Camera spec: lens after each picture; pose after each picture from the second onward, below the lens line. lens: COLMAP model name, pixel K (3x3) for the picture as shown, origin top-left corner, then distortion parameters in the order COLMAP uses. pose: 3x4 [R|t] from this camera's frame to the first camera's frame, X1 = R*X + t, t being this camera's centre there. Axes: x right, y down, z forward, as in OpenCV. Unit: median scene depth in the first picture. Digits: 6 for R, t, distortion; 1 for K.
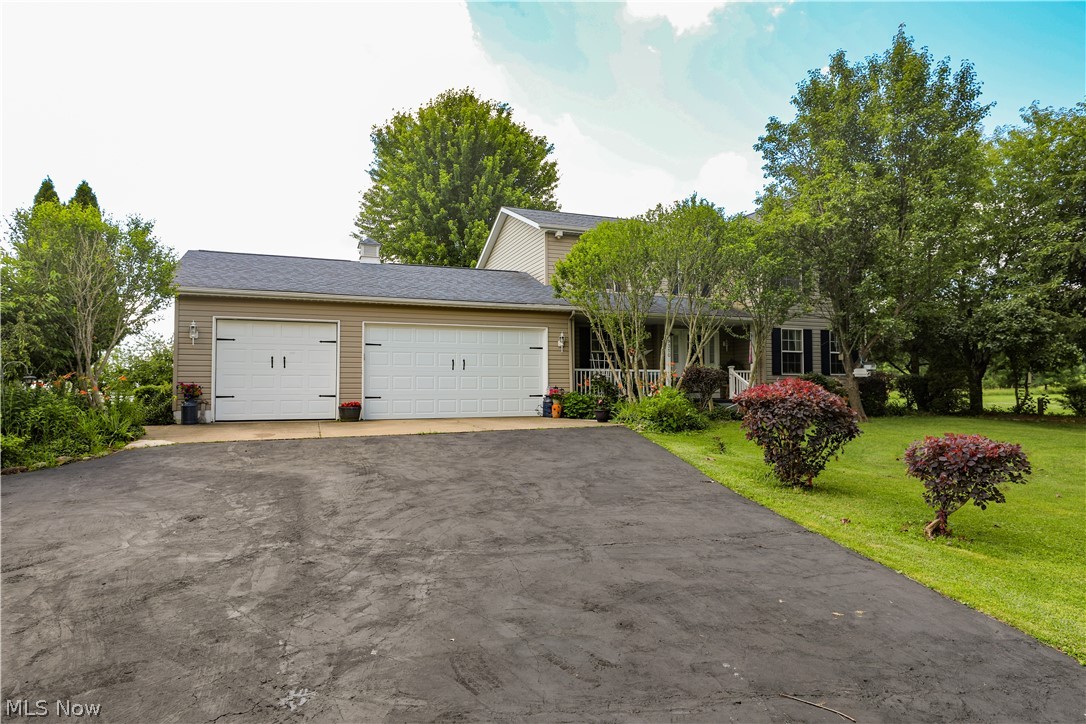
lens RADIAL K [[600.3, 0, 543.0], [0, 600.3, 362.0], [0, 0, 1]] dist [-0.060940, 0.000447]
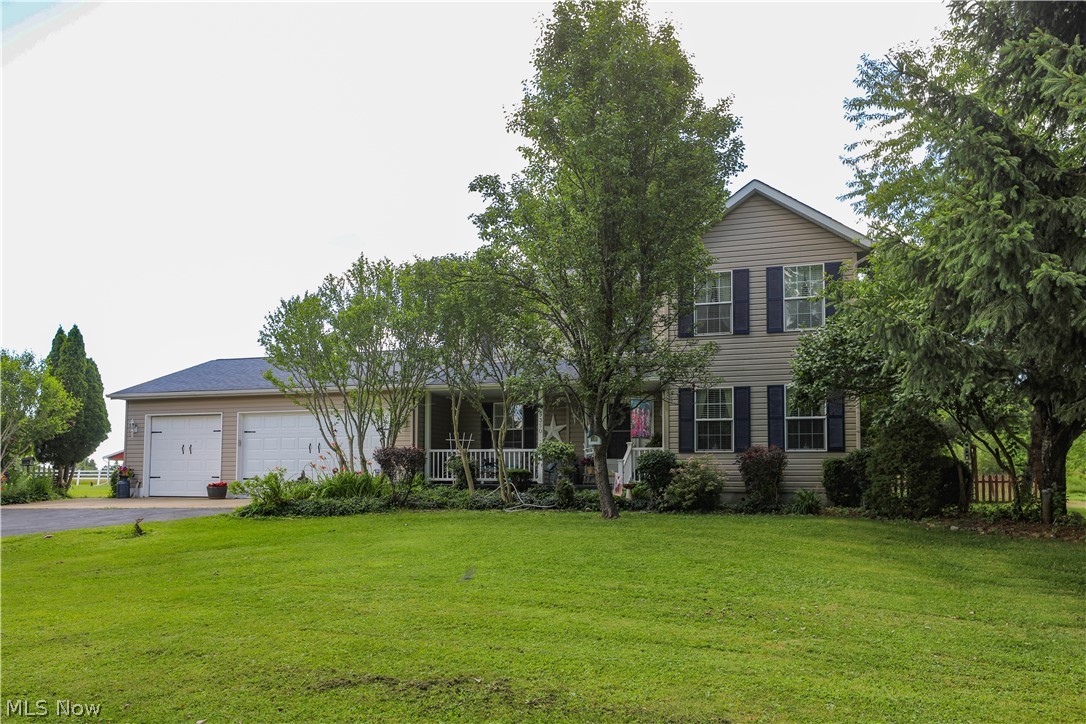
lens RADIAL K [[721.8, 0, 543.0], [0, 721.8, 362.0], [0, 0, 1]] dist [0.002636, 0.001907]
pose [[0.809348, -0.090275, -0.580350, 0.871608], [0.023407, 0.992290, -0.121711, 0.017222], [0.586863, 0.084923, 0.805221, 0.182448]]
